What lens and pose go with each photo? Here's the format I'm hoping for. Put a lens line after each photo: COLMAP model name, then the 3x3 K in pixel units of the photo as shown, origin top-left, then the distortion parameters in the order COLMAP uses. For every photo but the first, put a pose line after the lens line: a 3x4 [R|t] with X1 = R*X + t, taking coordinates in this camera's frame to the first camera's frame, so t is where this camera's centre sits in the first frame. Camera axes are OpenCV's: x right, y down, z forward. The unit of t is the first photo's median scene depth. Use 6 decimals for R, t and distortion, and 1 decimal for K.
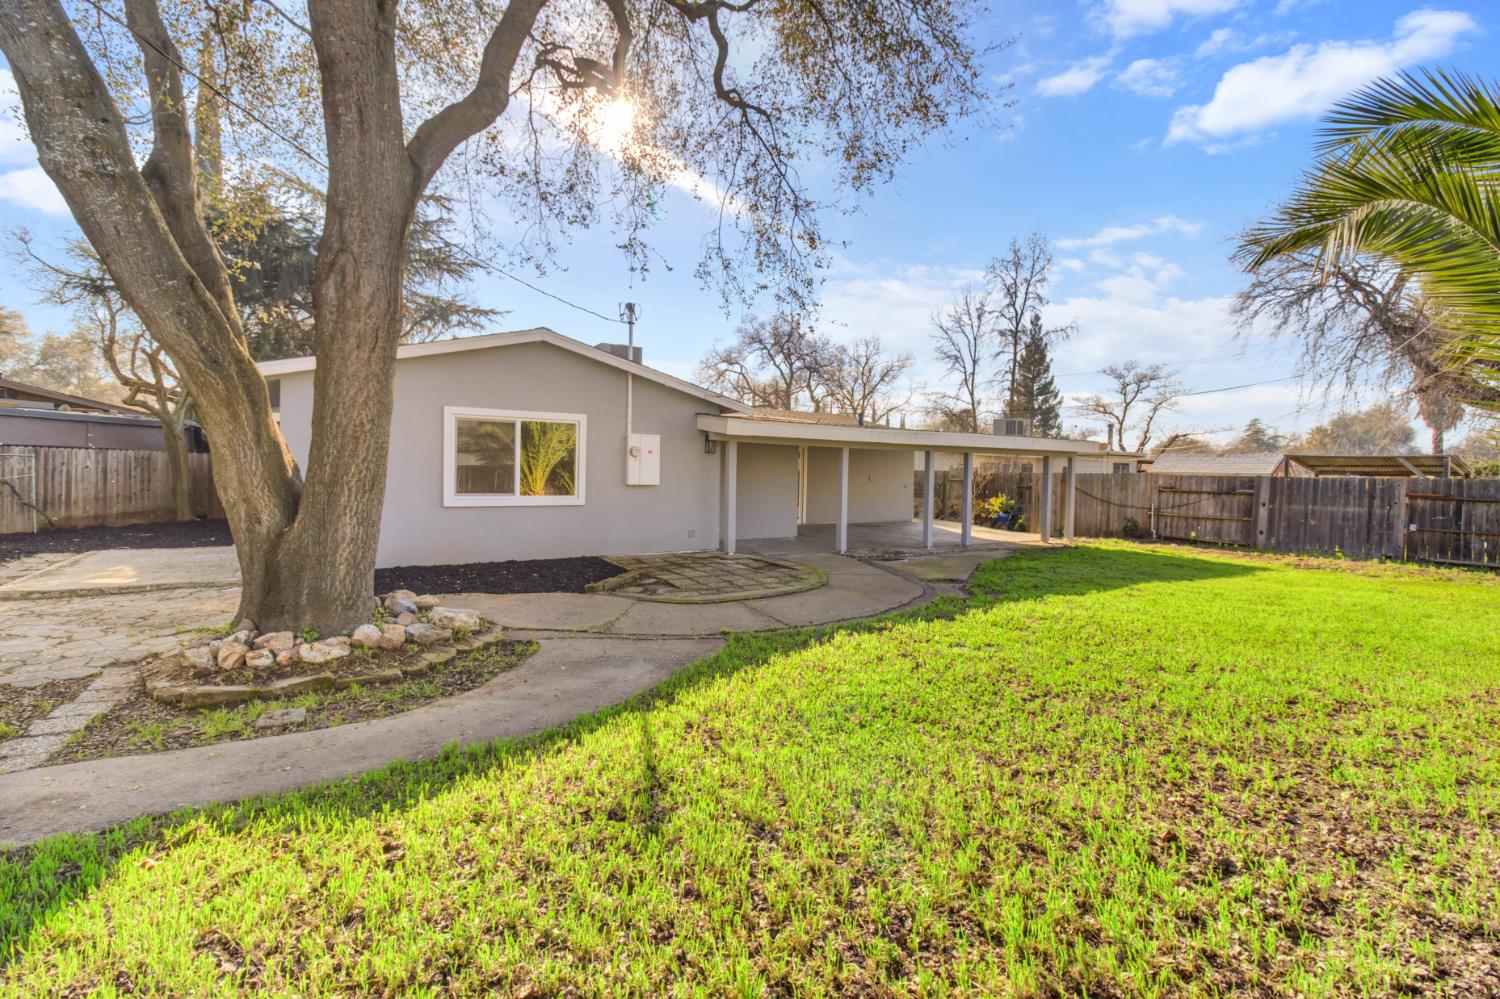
lens RADIAL K [[696.3, 0, 747.1], [0, 696.3, 482.6], [0, 0, 1]] dist [0.020586, -0.015179]
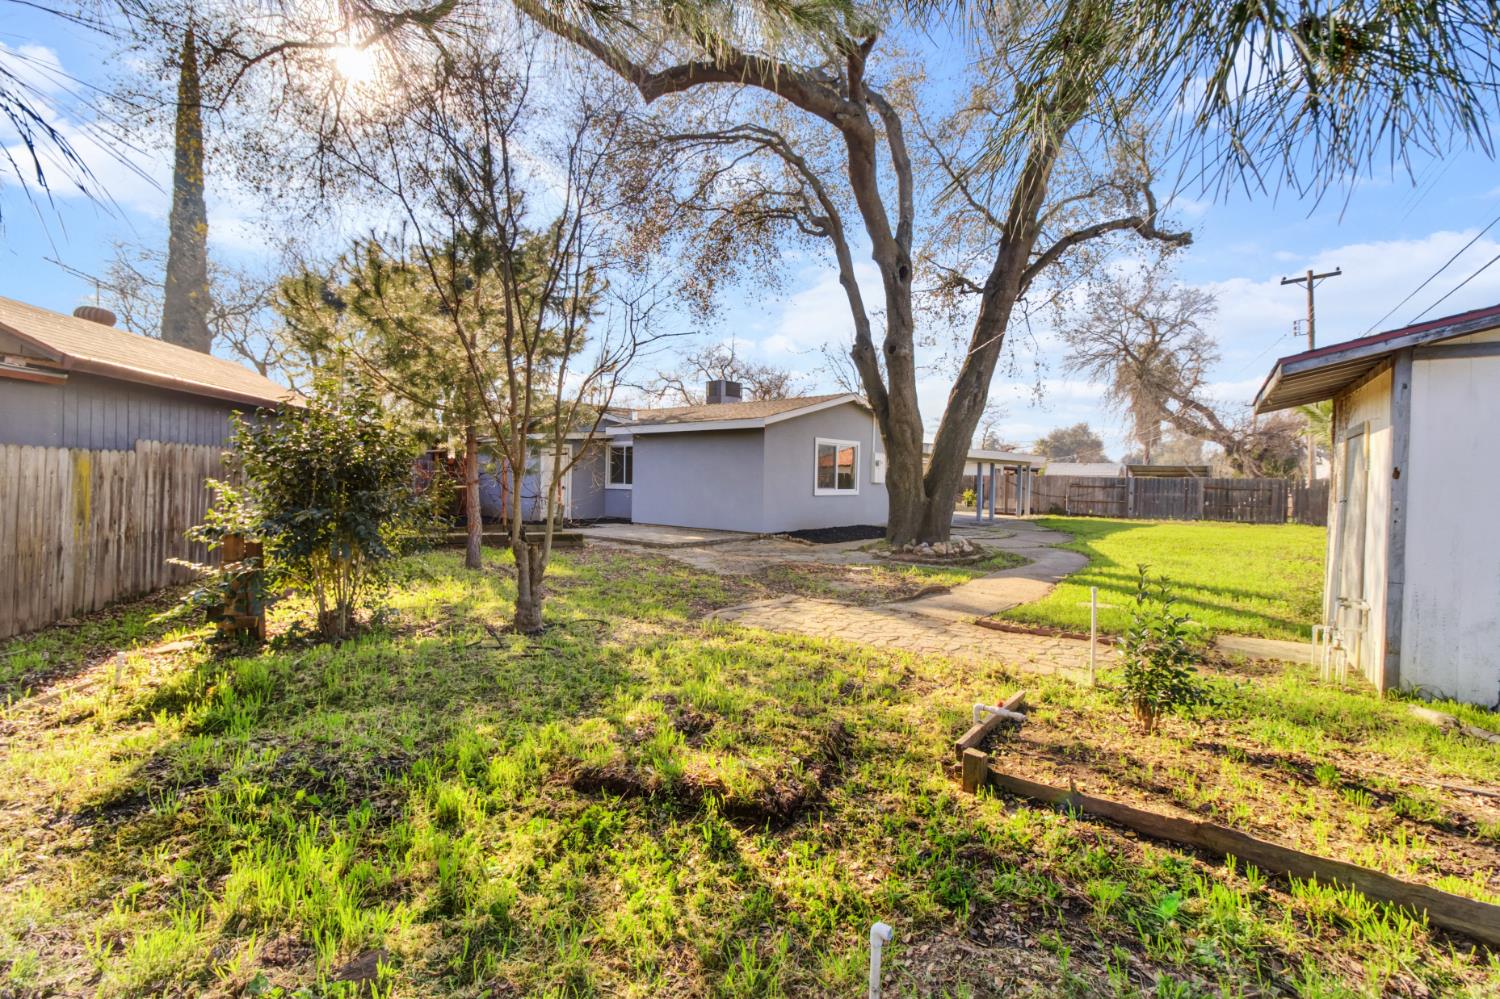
lens RADIAL K [[696.3, 0, 747.1], [0, 696.3, 482.6], [0, 0, 1]] dist [0.020586, -0.015179]
pose [[0.953340, -0.005210, 0.301853, -0.700989], [0.007109, 0.999961, -0.005193, 0.007038], [-0.301814, 0.007097, 0.953340, -0.381719]]
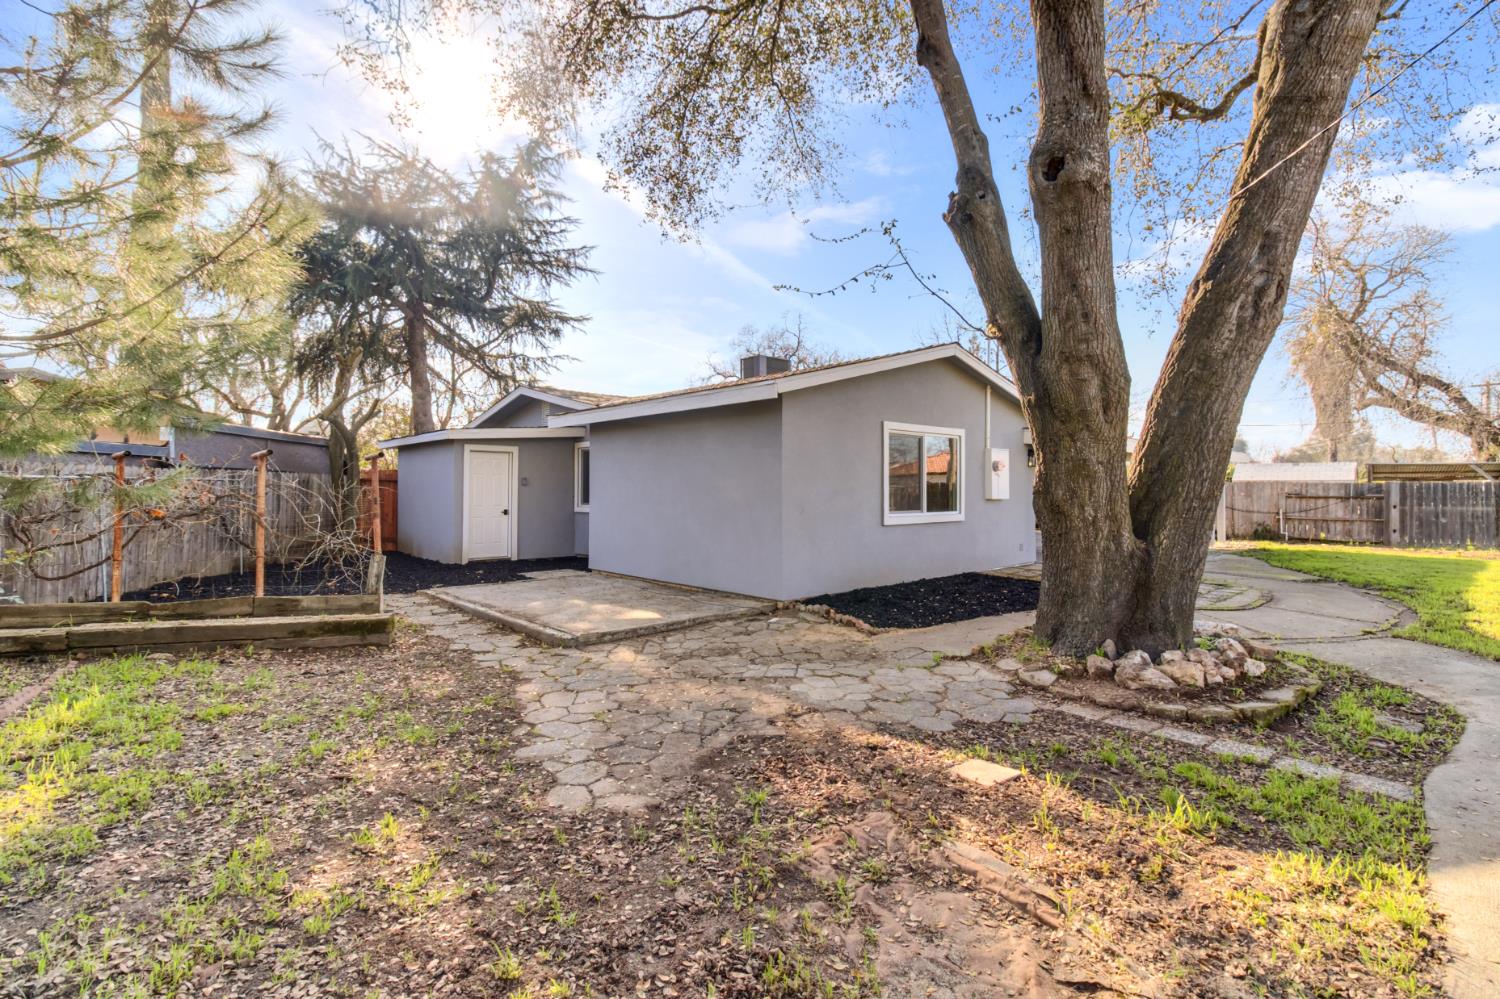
lens RADIAL K [[696.3, 0, 747.1], [0, 696.3, 482.6], [0, 0, 1]] dist [0.020586, -0.015179]
pose [[0.984574, -0.016589, 0.174183, -0.490759], [0.020980, 0.999506, -0.023402, -0.003525], [-0.173708, 0.026695, 0.984435, 0.053589]]
